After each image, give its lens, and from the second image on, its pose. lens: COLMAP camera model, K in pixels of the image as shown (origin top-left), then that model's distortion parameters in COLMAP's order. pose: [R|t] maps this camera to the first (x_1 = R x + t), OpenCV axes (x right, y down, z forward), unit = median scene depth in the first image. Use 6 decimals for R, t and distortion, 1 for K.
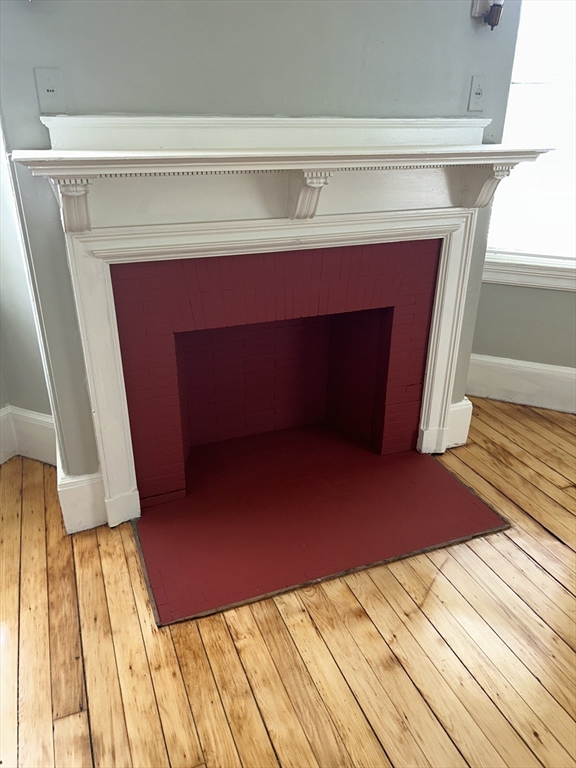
lens RADIAL K [[588.0, 0, 288.0], [0, 588.0, 384.0], [0, 0, 1]] dist [-0.001392, -0.001570]
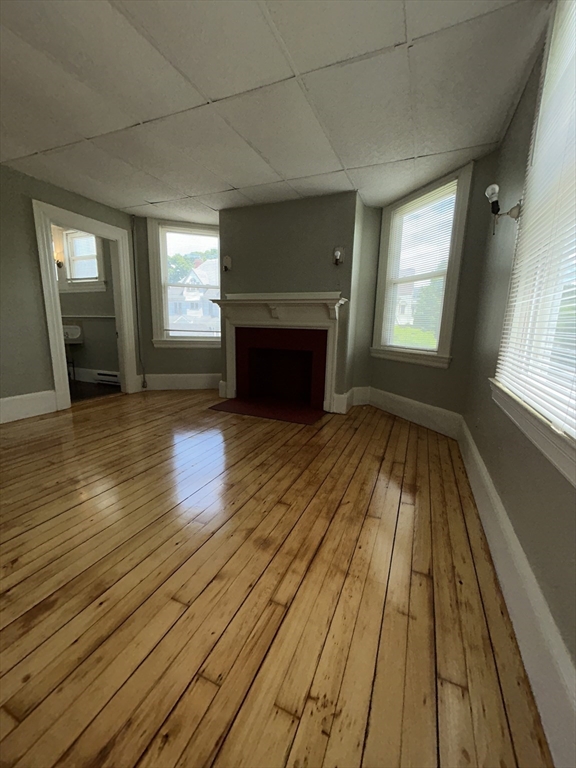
lens RADIAL K [[311.4, 0, 289.3], [0, 311.4, 385.2], [0, 0, 1]] dist [-0.000172, 0.000525]
pose [[0.704531, 0.139546, -0.695818, 1.316397], [-0.316189, 0.939506, -0.131730, 0.298508], [0.635343, 0.312818, 0.706034, -0.156000]]
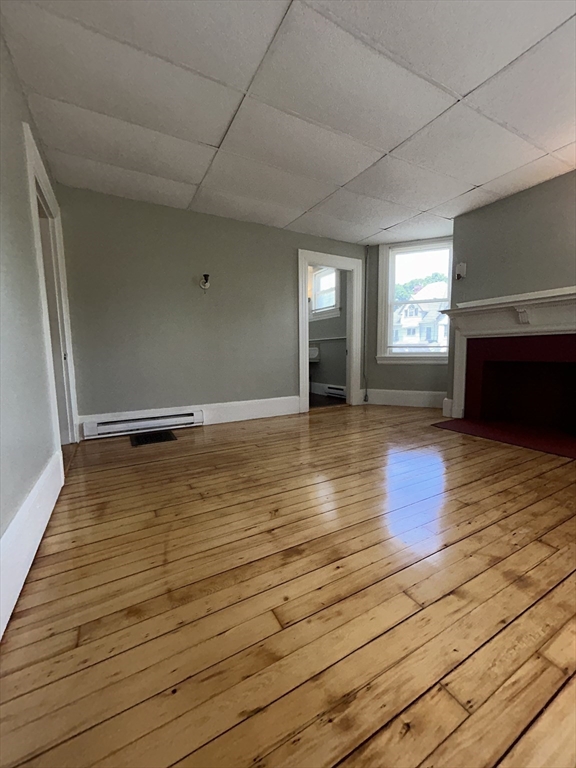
lens RADIAL K [[311.4, 0, 289.3], [0, 311.4, 385.2], [0, 0, 1]] dist [-0.000172, 0.000525]
pose [[0.124811, 0.093577, -0.987758, 1.297847], [-0.408435, 0.912124, 0.034802, 0.387573], [0.904214, 0.399091, 0.152063, -0.170898]]
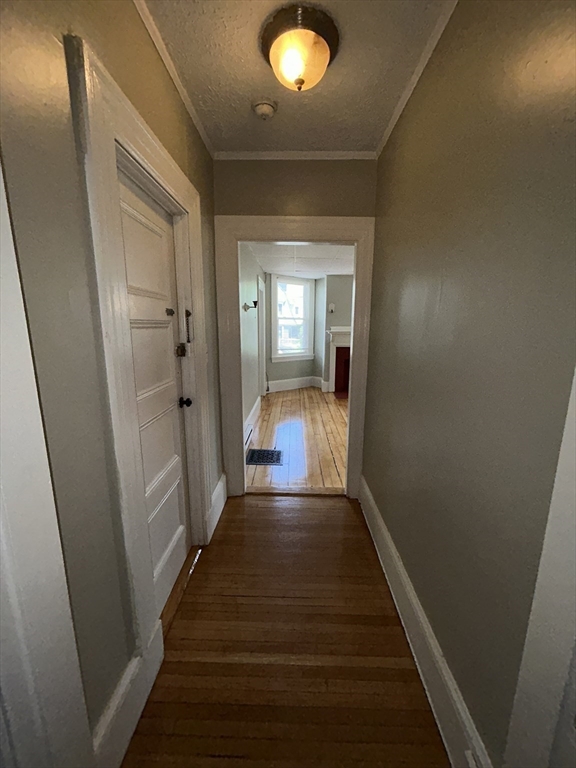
lens RADIAL K [[311.4, 0, 289.3], [0, 311.4, 385.2], [0, 0, 1]] dist [-0.000172, 0.000525]
pose [[0.921225, 0.067475, -0.383133, 0.493293], [-0.159600, 0.963701, -0.214030, 0.890908], [0.354784, 0.258318, 0.898555, -1.891030]]
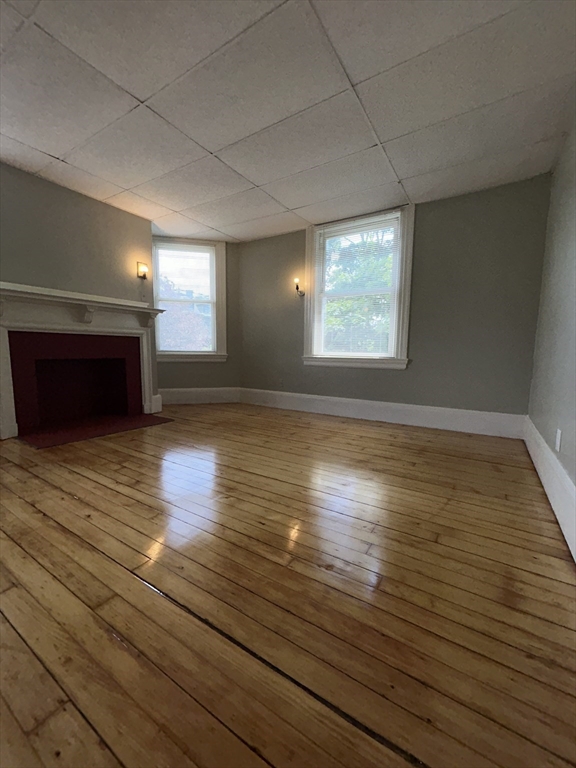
lens RADIAL K [[311.4, 0, 289.3], [0, 311.4, 385.2], [0, 0, 1]] dist [-0.000172, 0.000525]
pose [[0.810227, -0.066966, 0.582278, -0.080589], [0.247474, 0.939640, -0.236289, 0.618477], [-0.531309, 0.335546, 0.777894, -0.672932]]
